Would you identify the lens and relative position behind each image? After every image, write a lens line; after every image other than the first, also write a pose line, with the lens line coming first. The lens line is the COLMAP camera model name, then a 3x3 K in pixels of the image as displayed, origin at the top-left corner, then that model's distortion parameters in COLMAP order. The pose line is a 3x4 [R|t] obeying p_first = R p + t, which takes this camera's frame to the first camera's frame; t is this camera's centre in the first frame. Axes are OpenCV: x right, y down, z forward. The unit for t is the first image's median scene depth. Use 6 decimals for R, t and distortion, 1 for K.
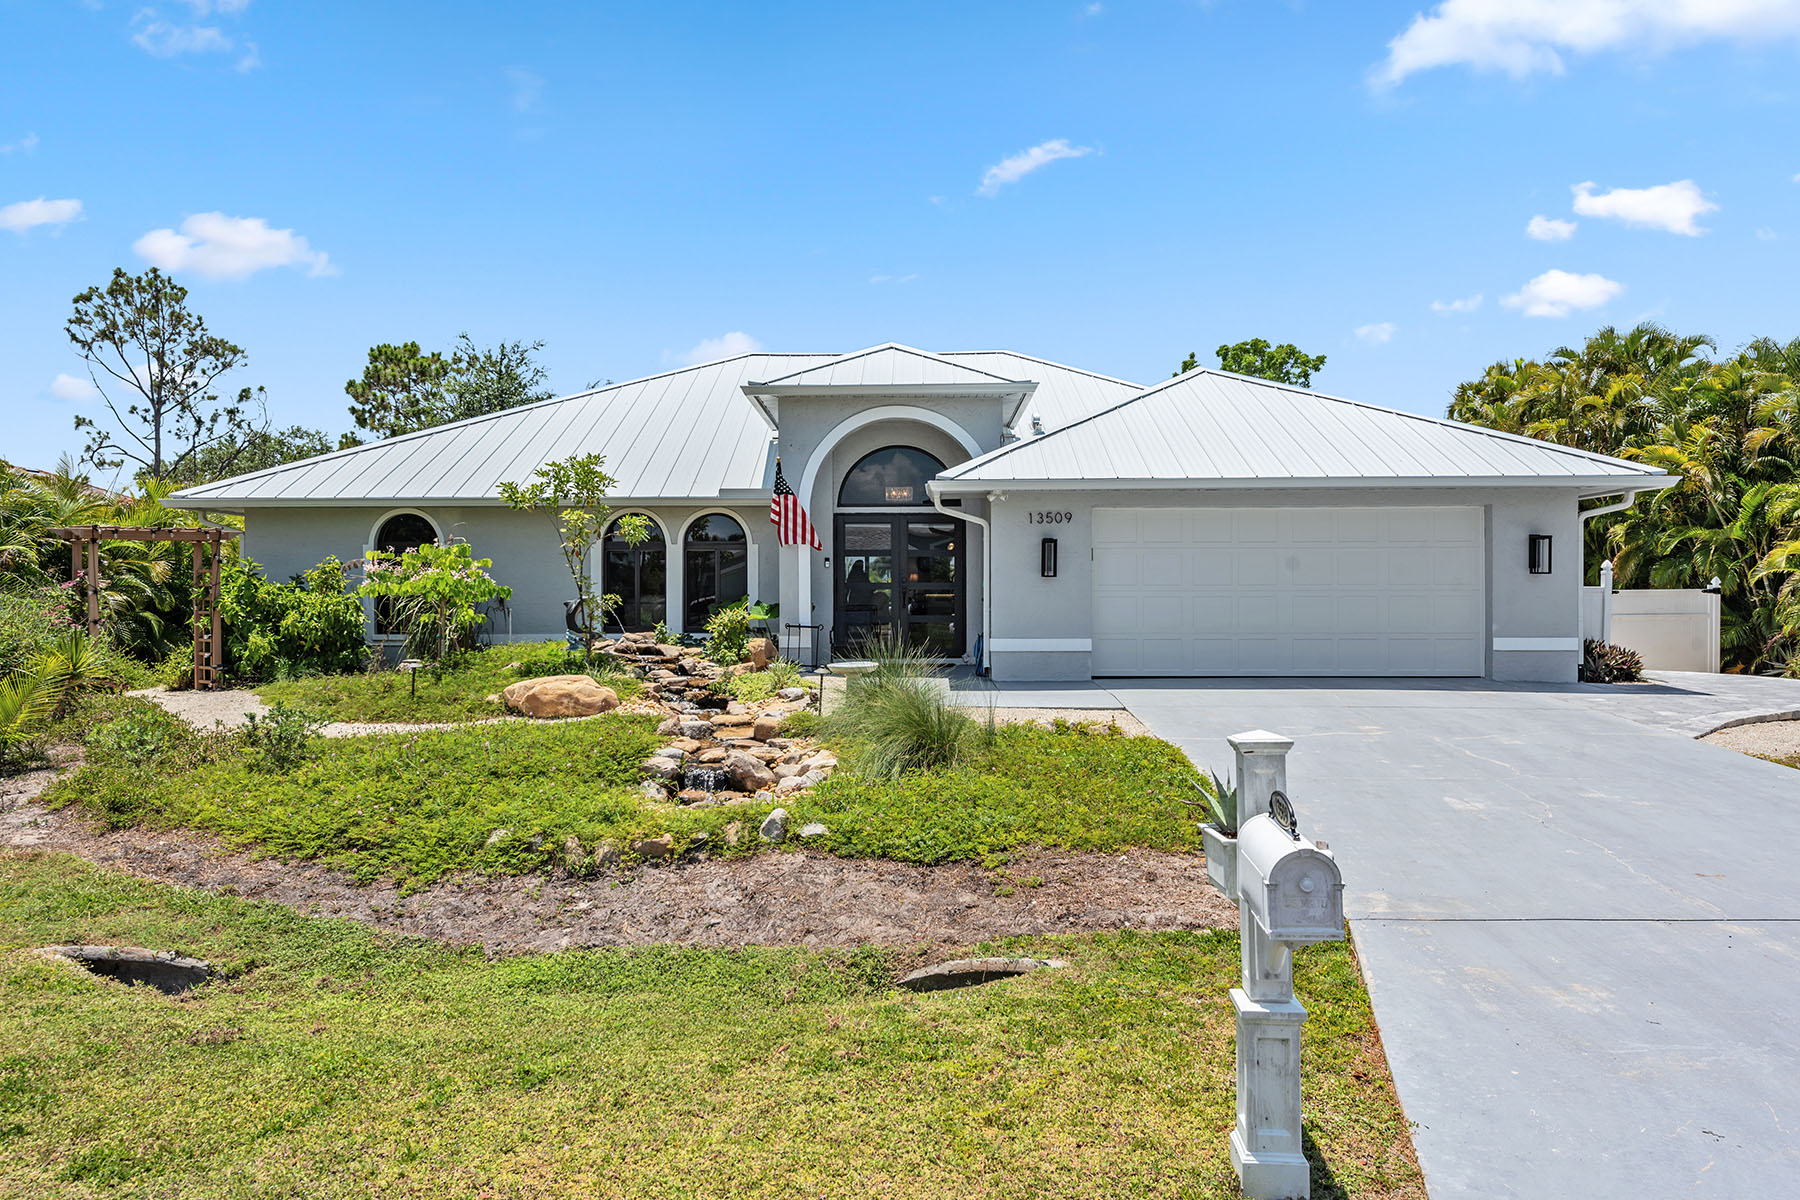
lens RADIAL K [[1197.9, 0, 900.0], [0, 1197.9, 600.0], [0, 0, 1]] dist [-0.002023, -0.002497]
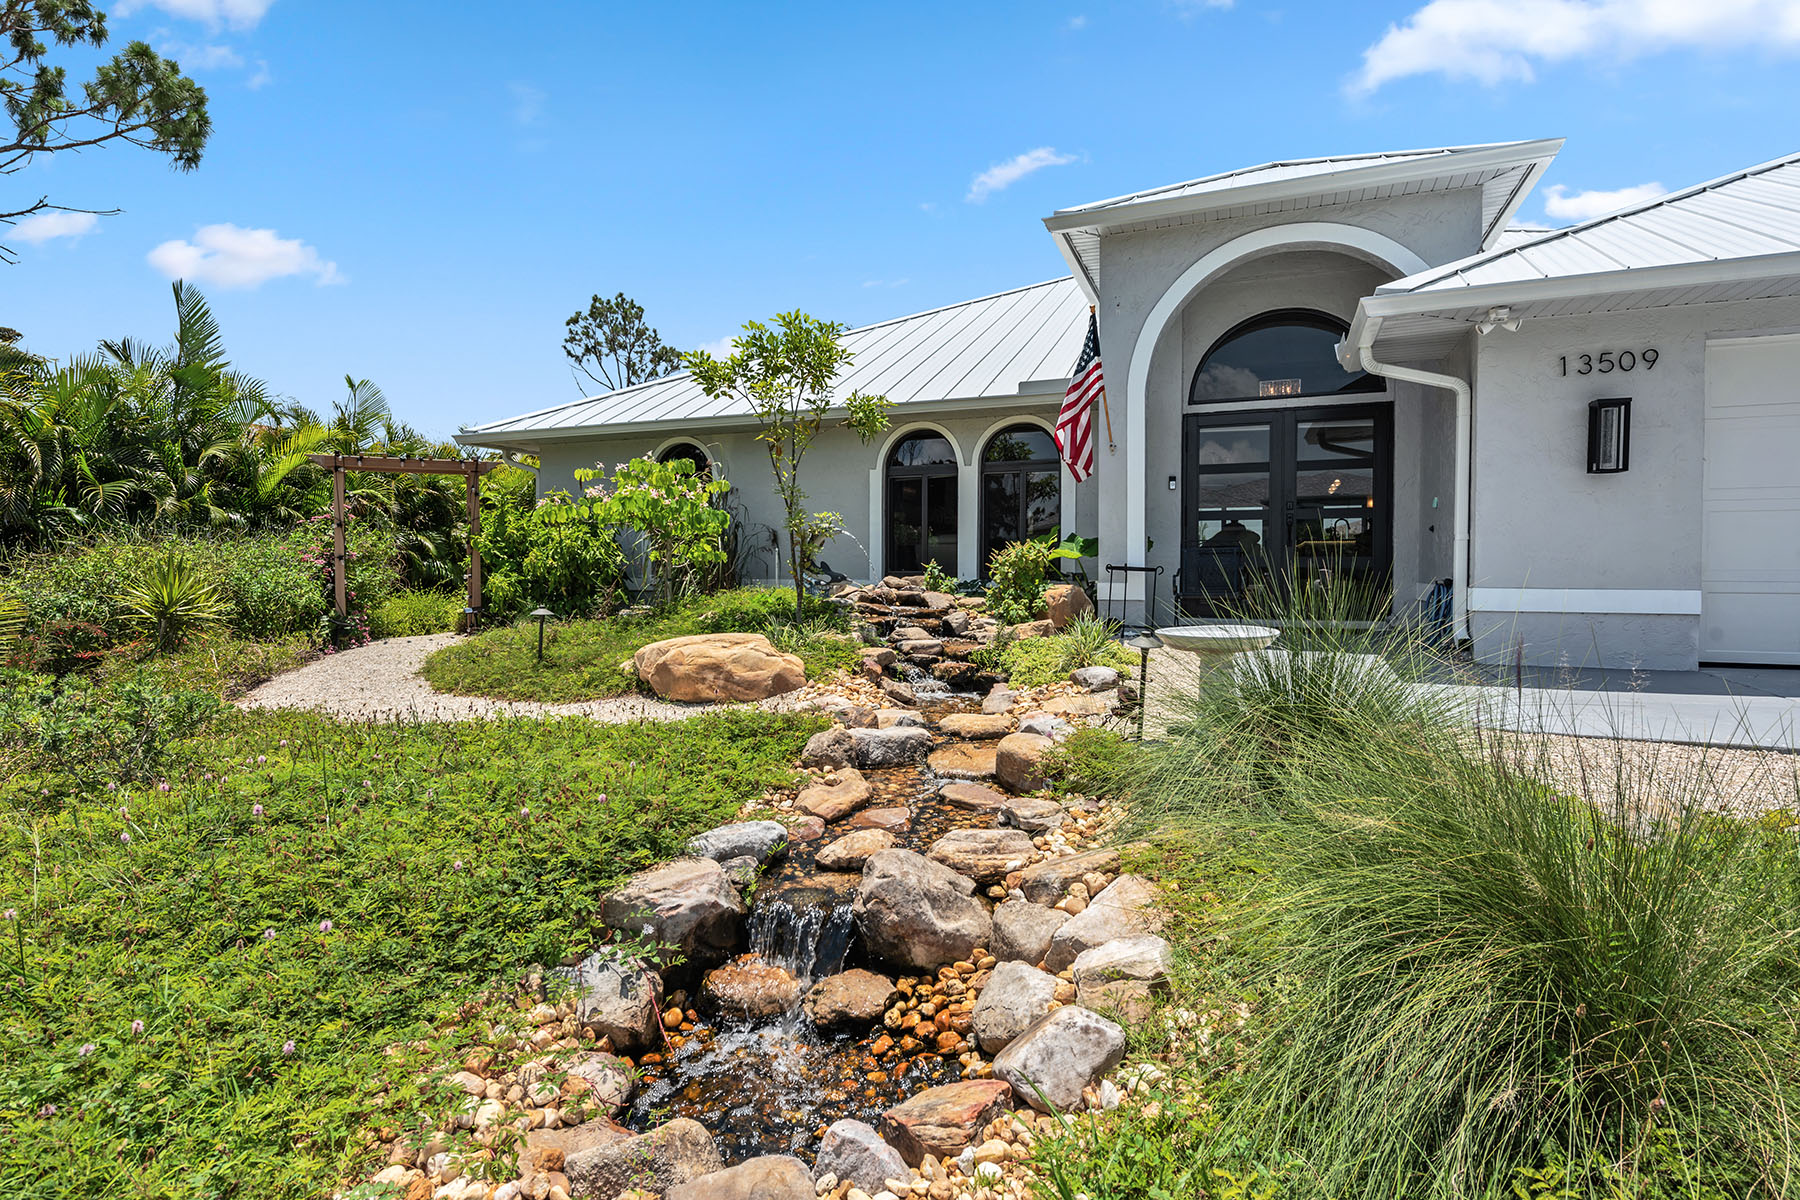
lens RADIAL K [[892.3, 0, 903.4], [0, 892.3, 589.2], [0, 0, 1]] dist [0.009391, -0.000107]
pose [[0.934840, 0.013367, -0.354818, -0.022596], [-0.006133, 0.999750, 0.021506, 0.023818], [0.355016, -0.017929, 0.934688, 0.486309]]
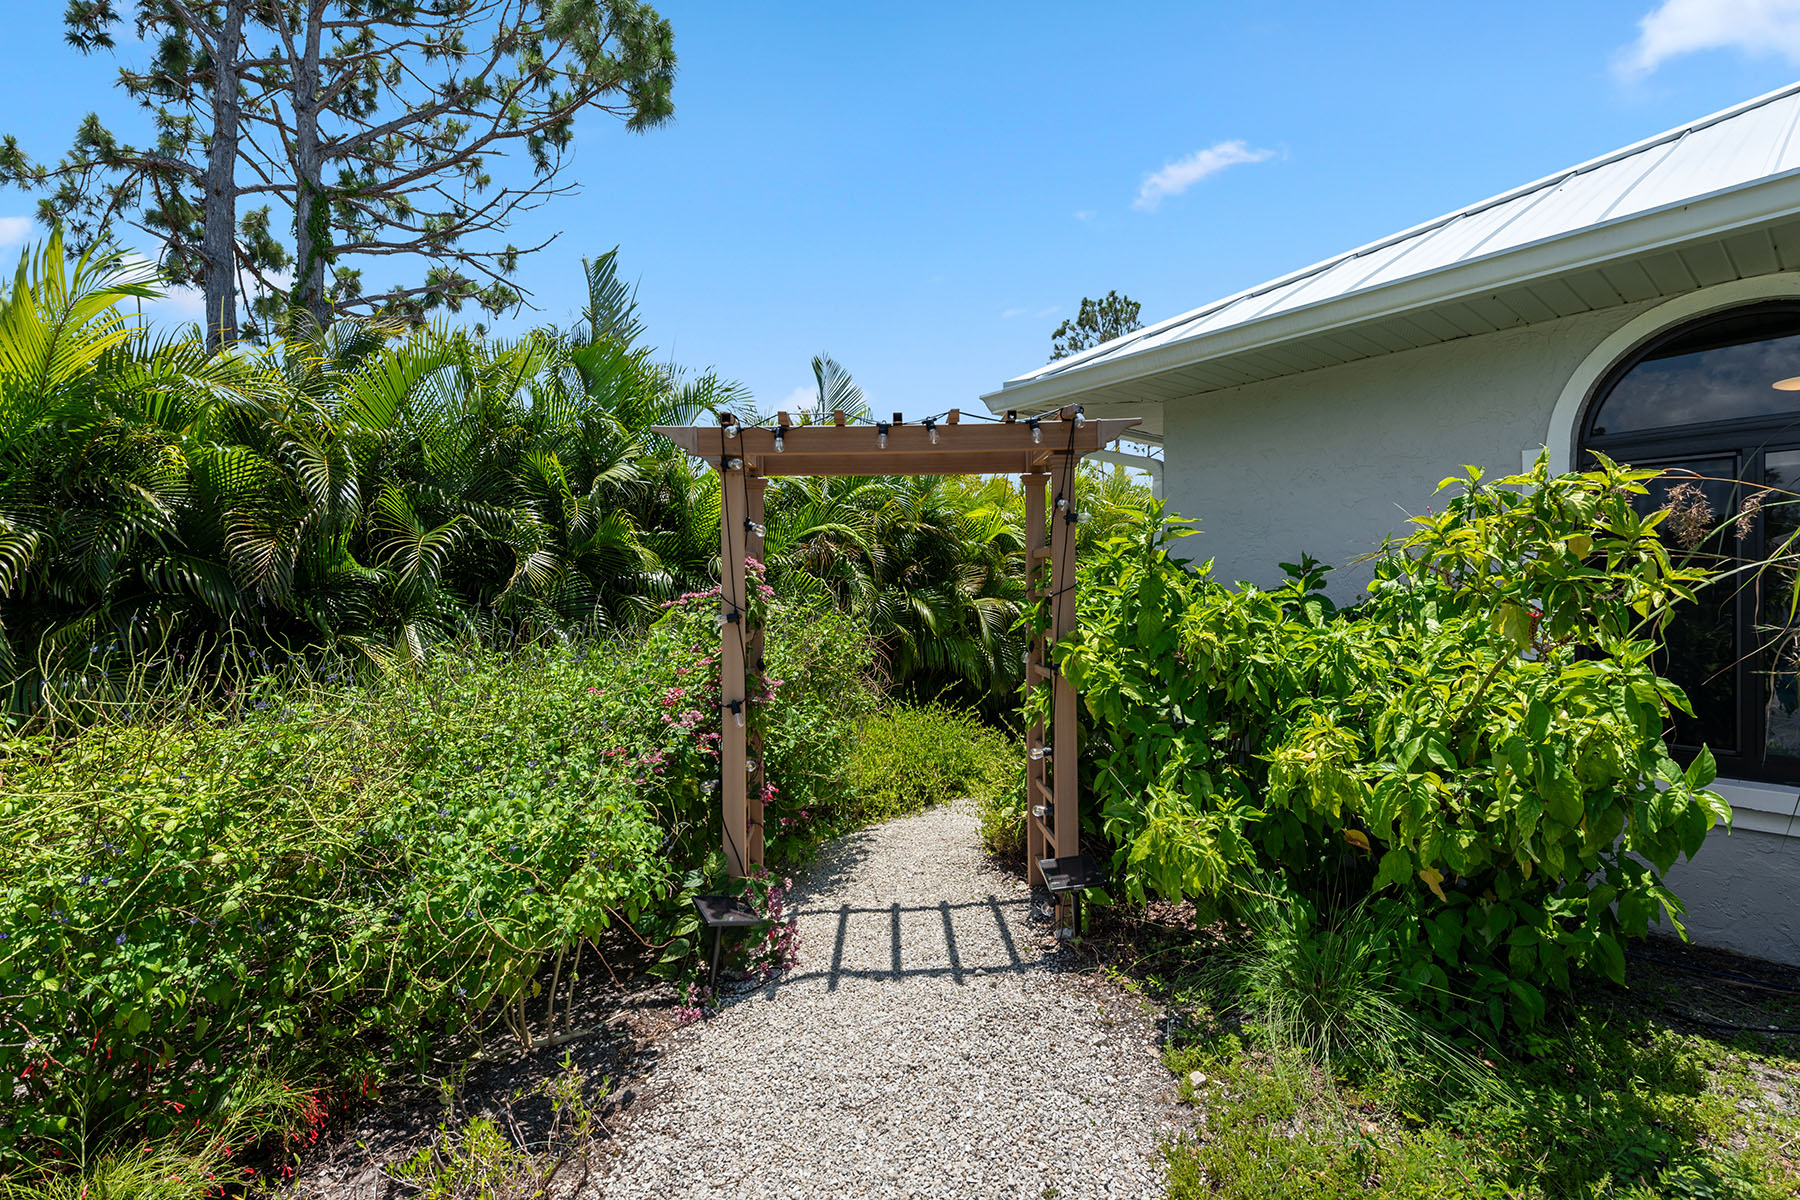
lens RADIAL K [[783.3, 0, 907.0], [0, 783.3, 601.5], [0, 0, 1]] dist [0.002380, -0.000084]
pose [[0.654768, 0.008865, -0.755778, -0.450234], [0.001717, 0.999911, 0.013216, -0.013810], [0.755828, -0.009952, 0.654695, 0.850020]]
